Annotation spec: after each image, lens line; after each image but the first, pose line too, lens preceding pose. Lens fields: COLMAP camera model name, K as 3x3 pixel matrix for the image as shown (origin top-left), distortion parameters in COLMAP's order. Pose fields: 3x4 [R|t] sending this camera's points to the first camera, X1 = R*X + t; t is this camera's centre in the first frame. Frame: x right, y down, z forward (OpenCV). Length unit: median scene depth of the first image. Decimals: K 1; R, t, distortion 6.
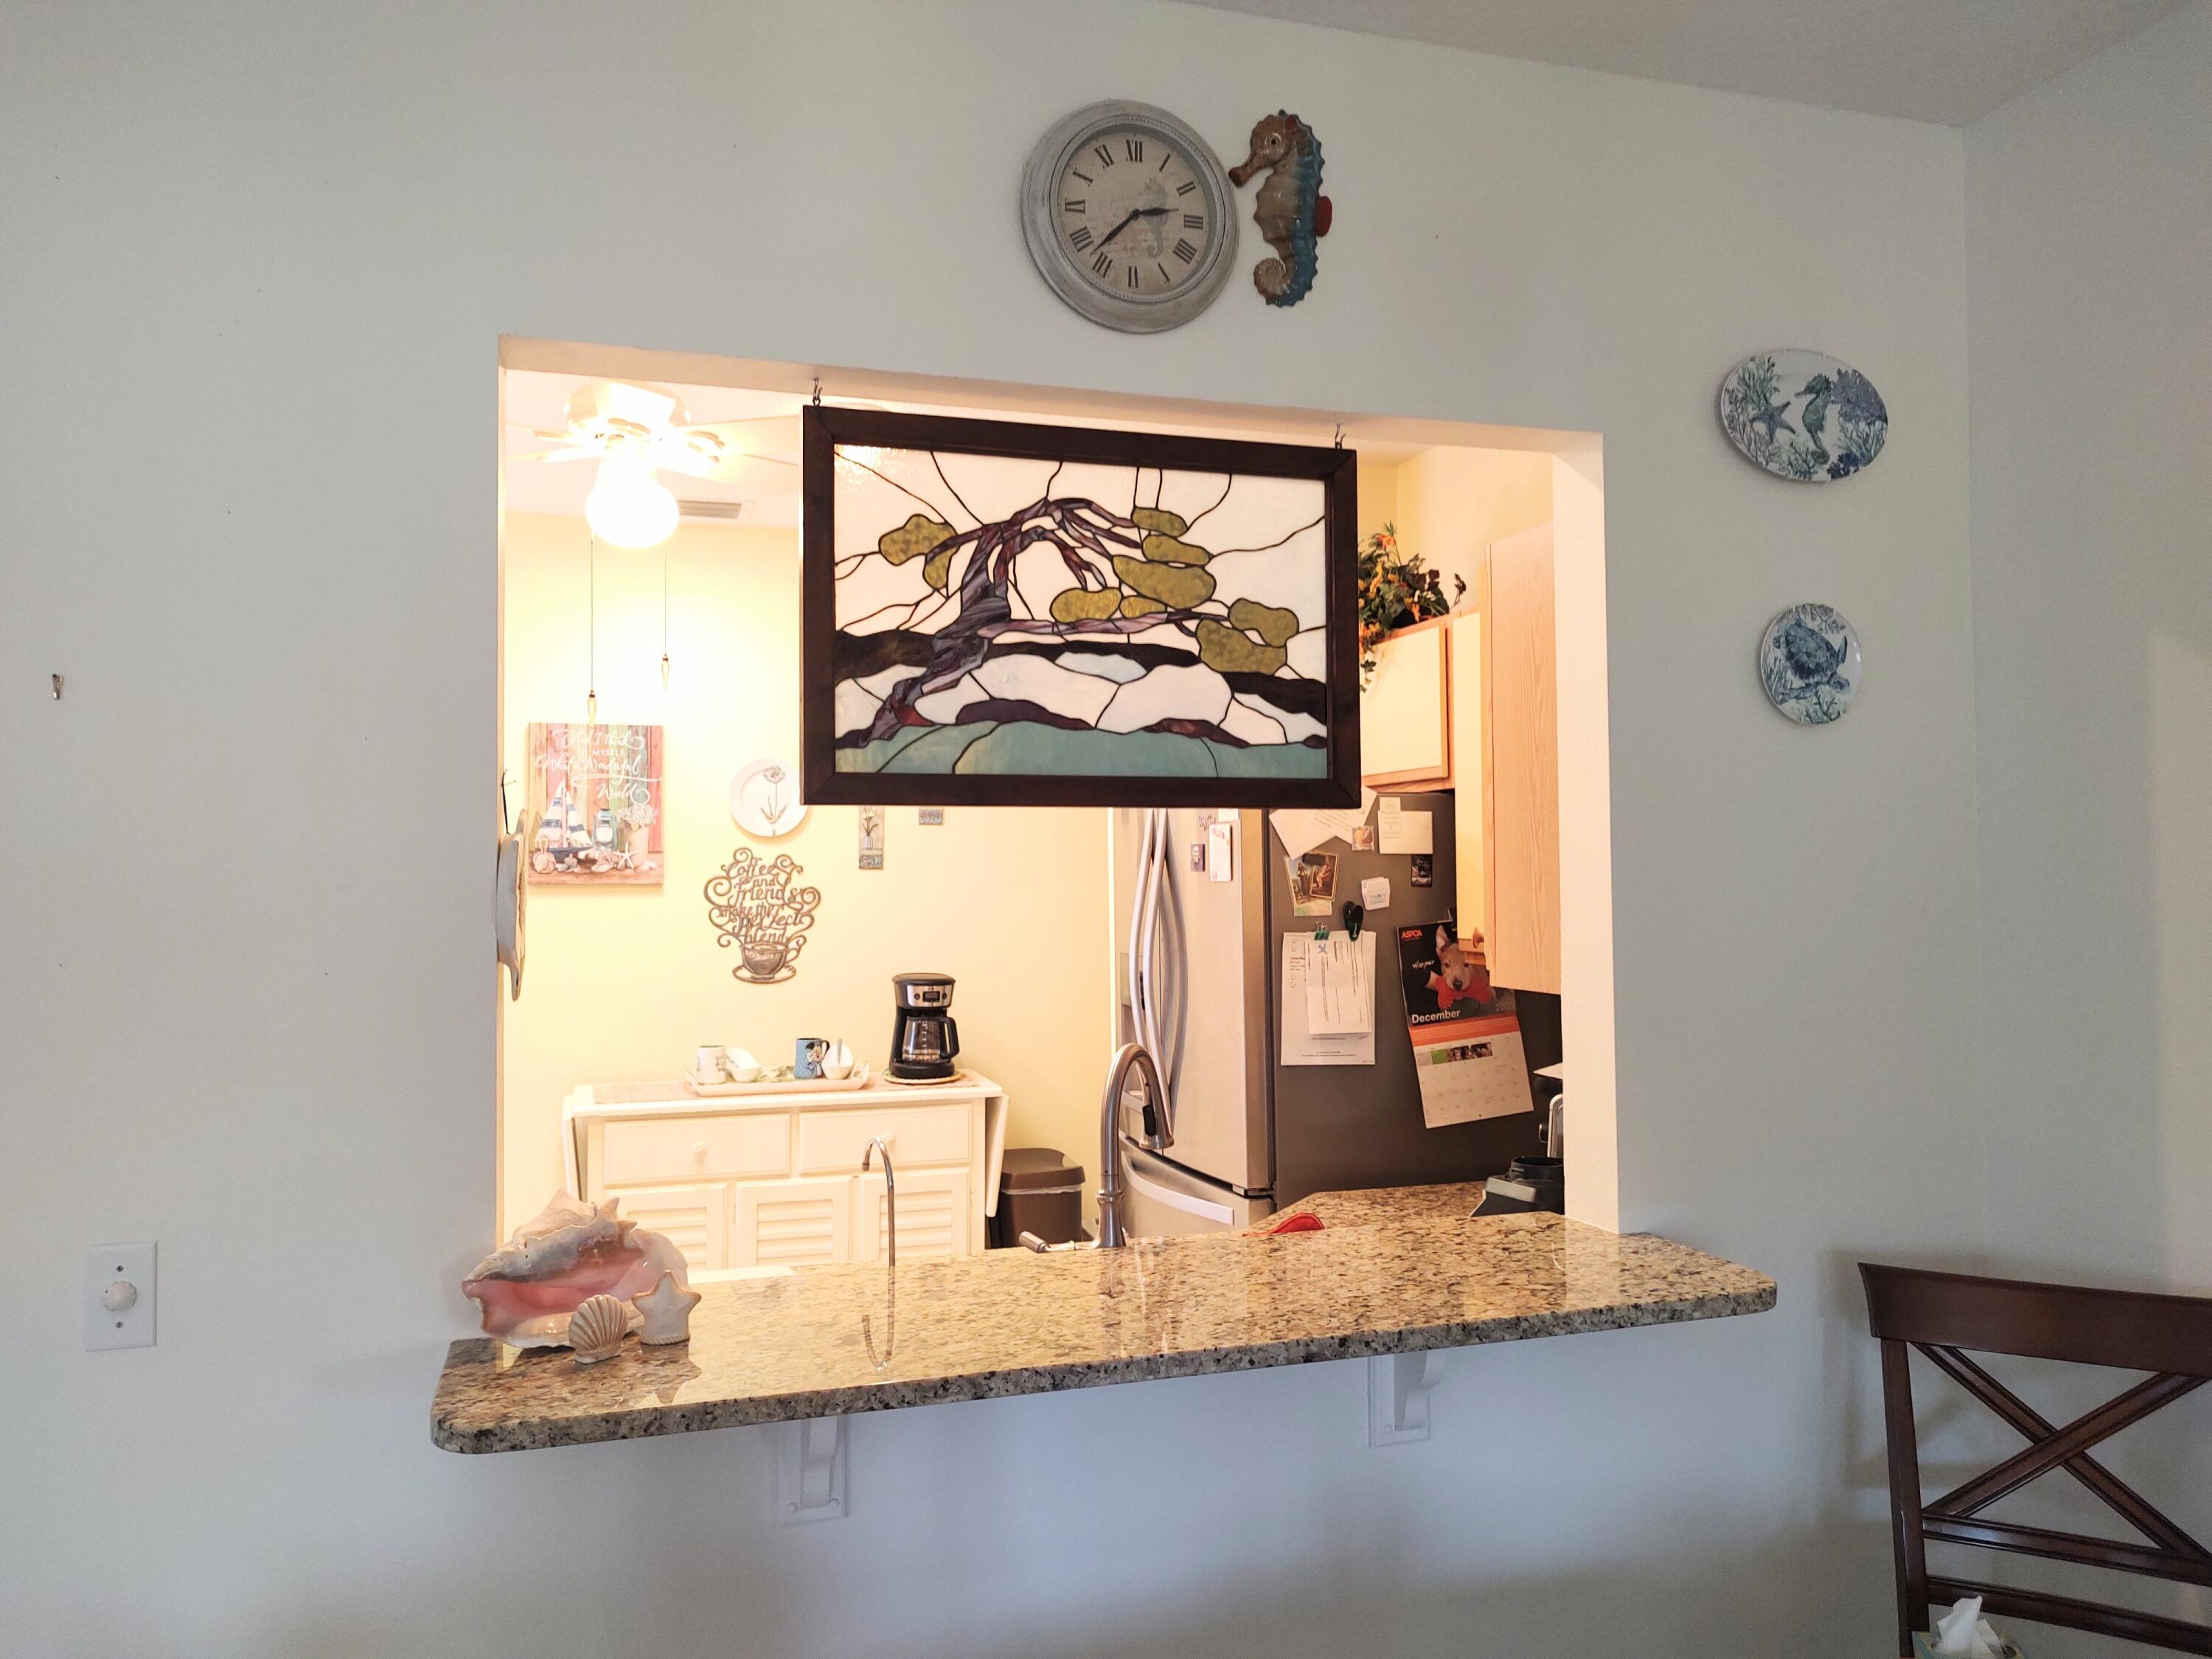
lens RADIAL K [[1577.3, 0, 1109.1], [0, 1577.3, 826.1], [0, 0, 1]] dist [0.034333, -0.042580]
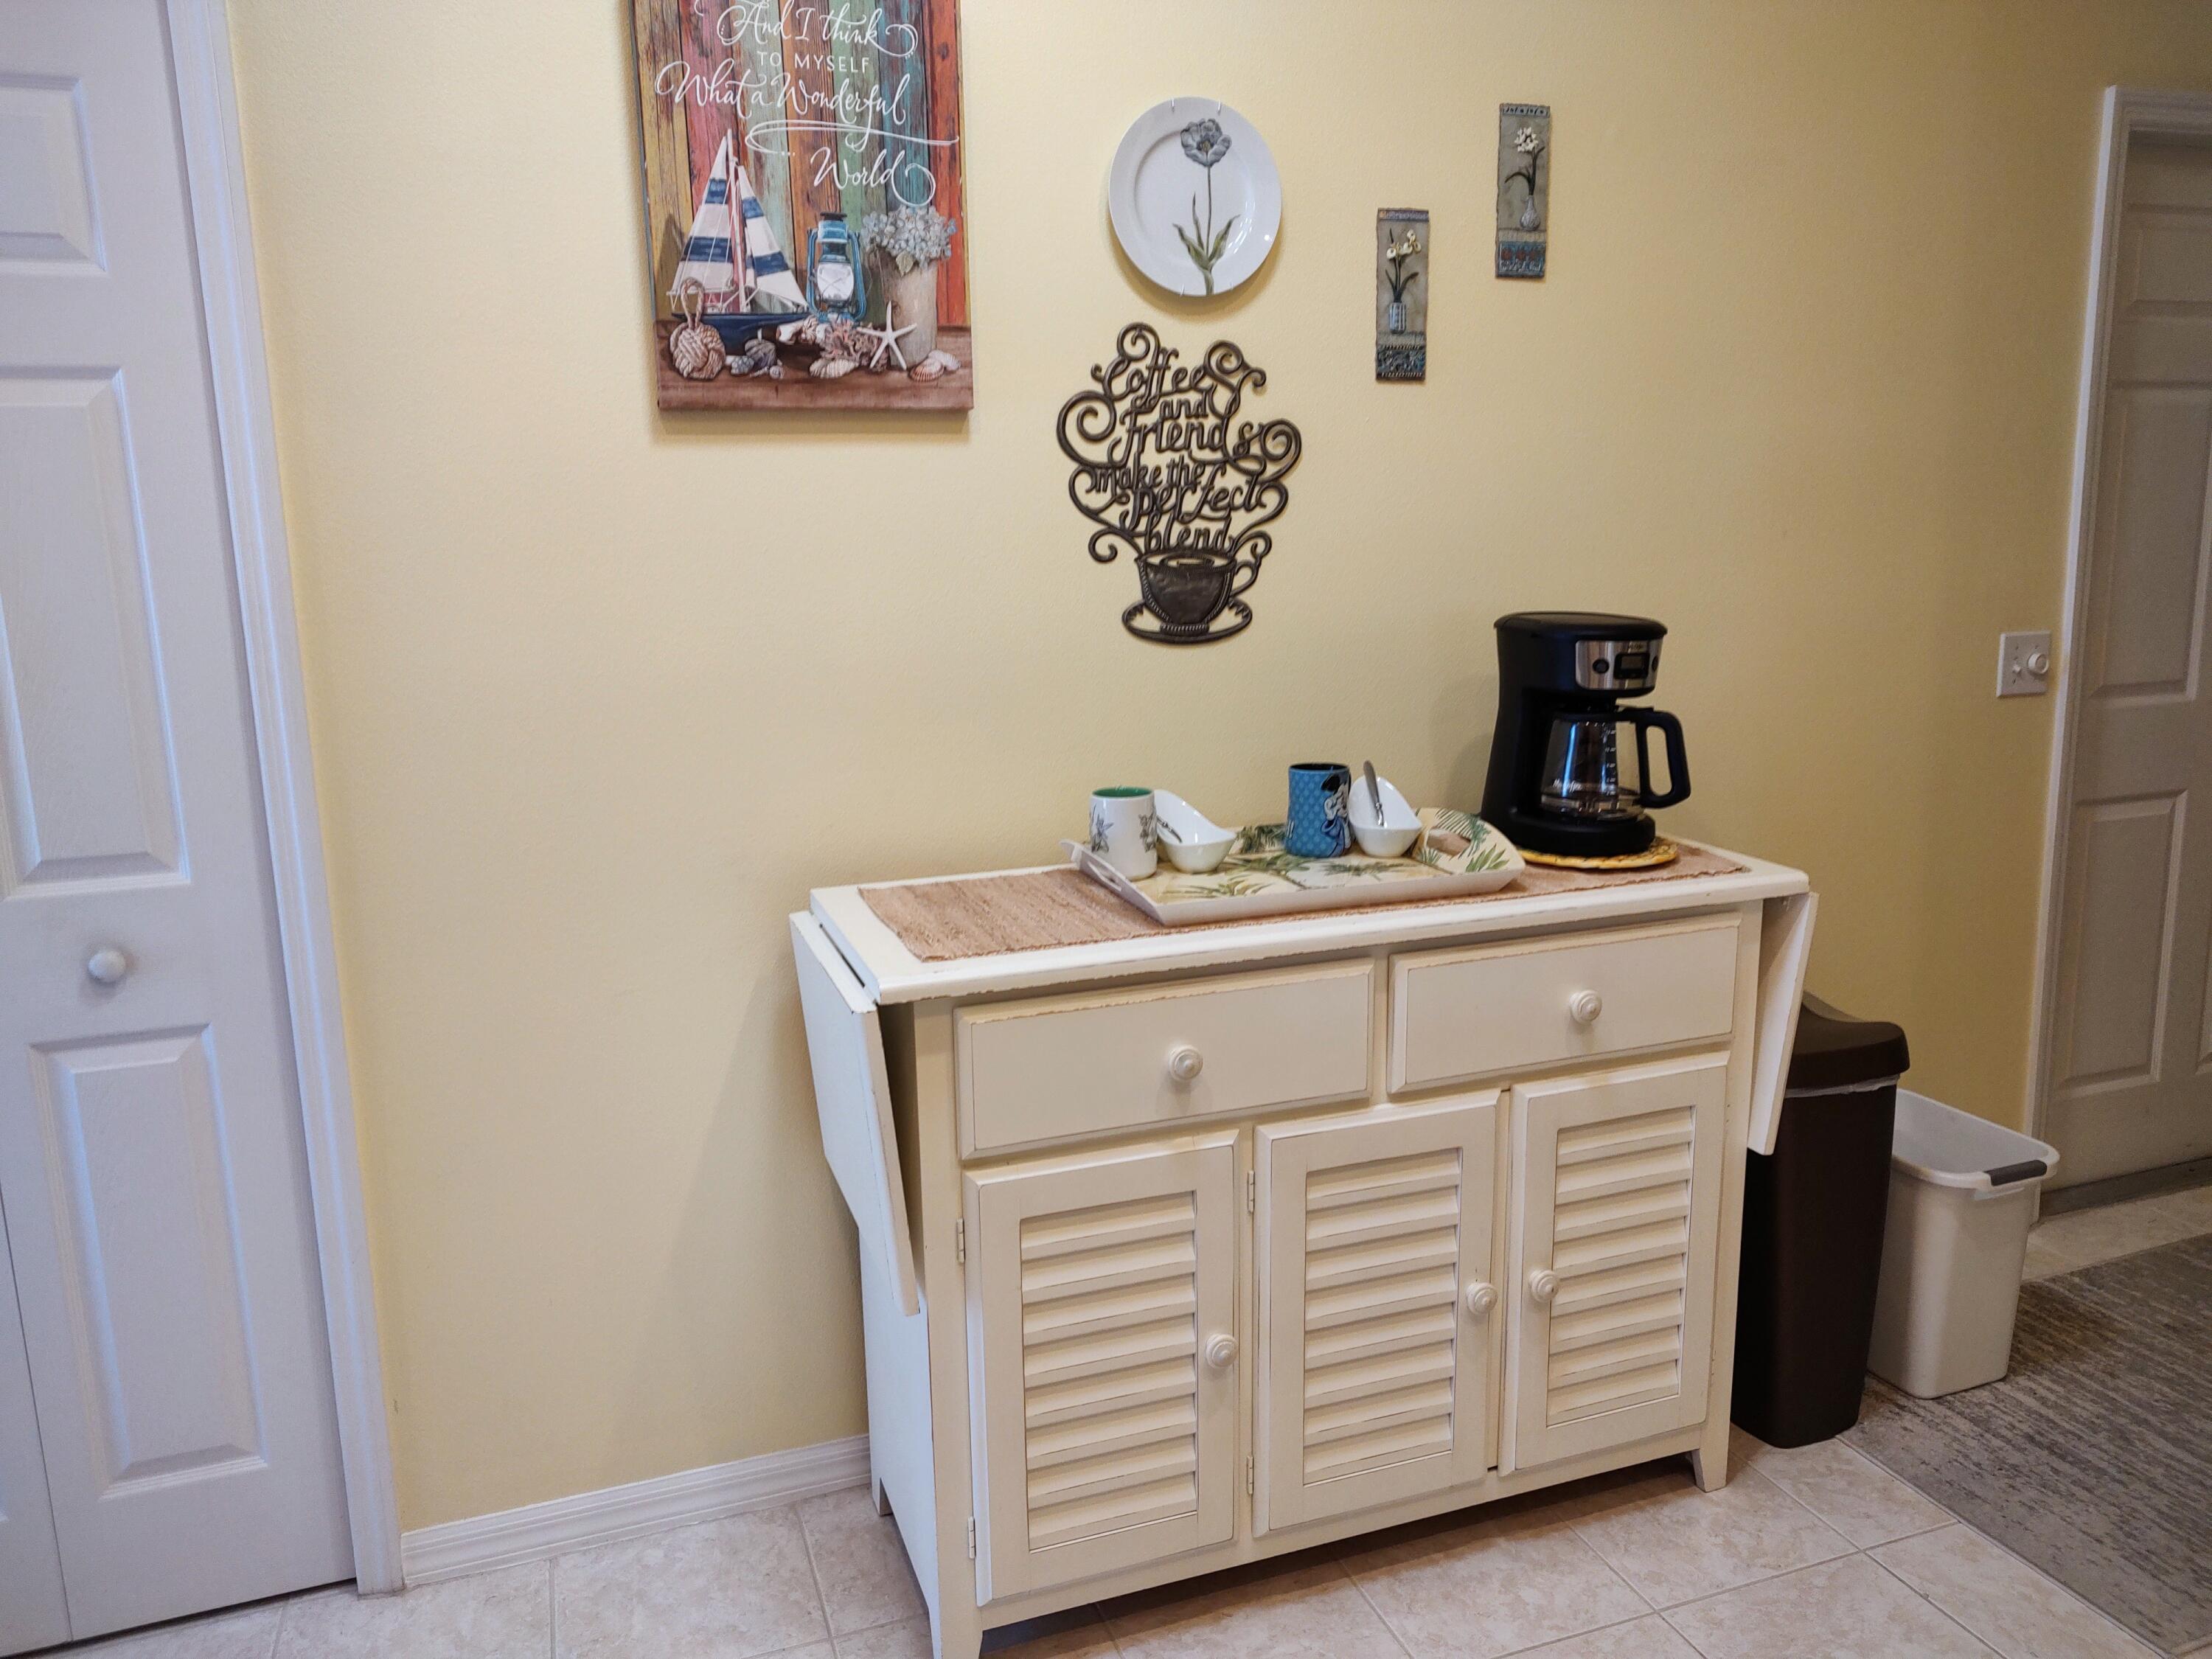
lens RADIAL K [[1600.2, 0, 1106.0], [0, 1600.2, 829.5], [0, 0, 1]] dist [0.005259, -0.002972]
pose [[0.999187, -0.025394, 0.031318, -0.263330], [0.017964, 0.975767, 0.218072, 0.053243], [-0.036097, -0.217332, 0.975430, 0.562354]]
